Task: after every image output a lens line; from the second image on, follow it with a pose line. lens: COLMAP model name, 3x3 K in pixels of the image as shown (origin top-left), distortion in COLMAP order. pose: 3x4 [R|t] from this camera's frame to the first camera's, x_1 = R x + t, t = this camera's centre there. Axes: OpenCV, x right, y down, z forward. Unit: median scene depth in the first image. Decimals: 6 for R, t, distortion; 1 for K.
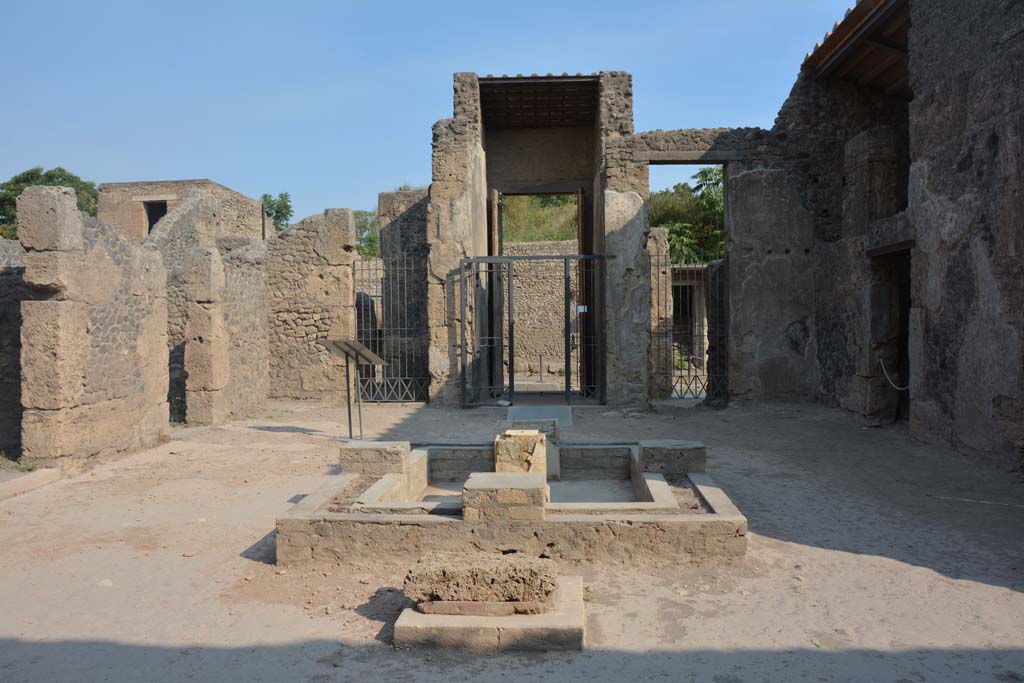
lens RADIAL K [[800.6, 0, 514.3], [0, 800.6, 347.2], [0, 0, 1]] dist [-0.158914, 0.124881]
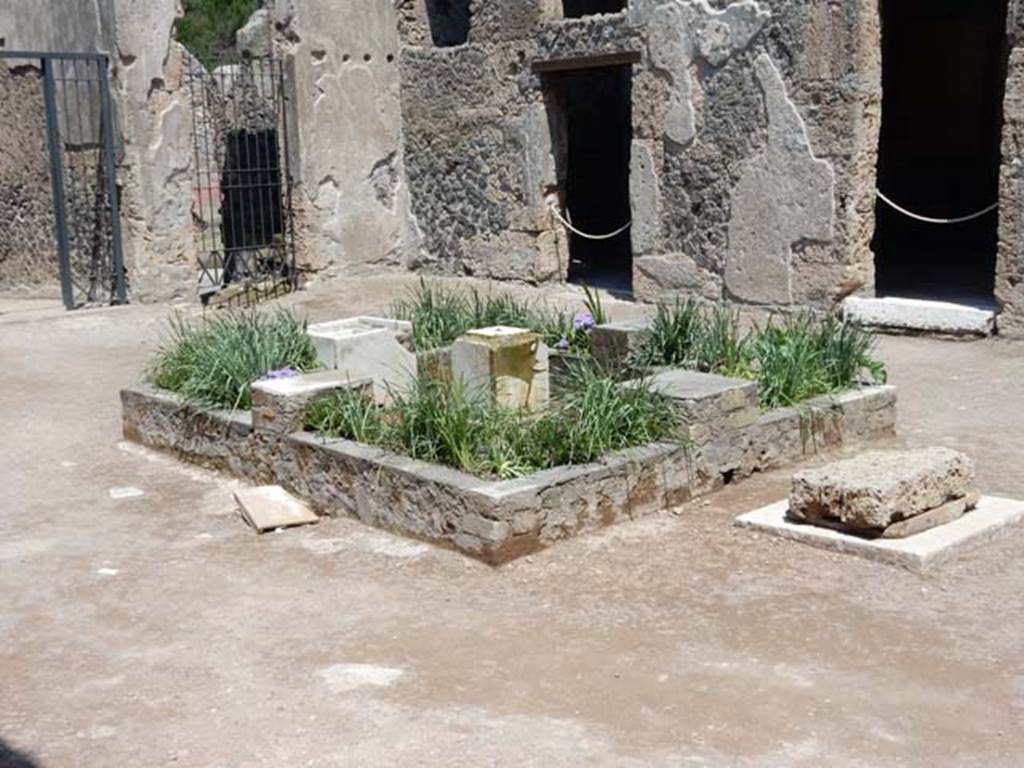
lens RADIAL K [[1234.0, 0, 512.0], [0, 1234.0, 384.0], [0, 0, 1]] dist [-0.004174, 0.031877]
pose [[0.707961, -0.142347, 0.691757, -0.532056], [0.040102, 0.986000, 0.161853, -0.013993], [-0.705112, -0.086845, 0.703758, 0.179901]]
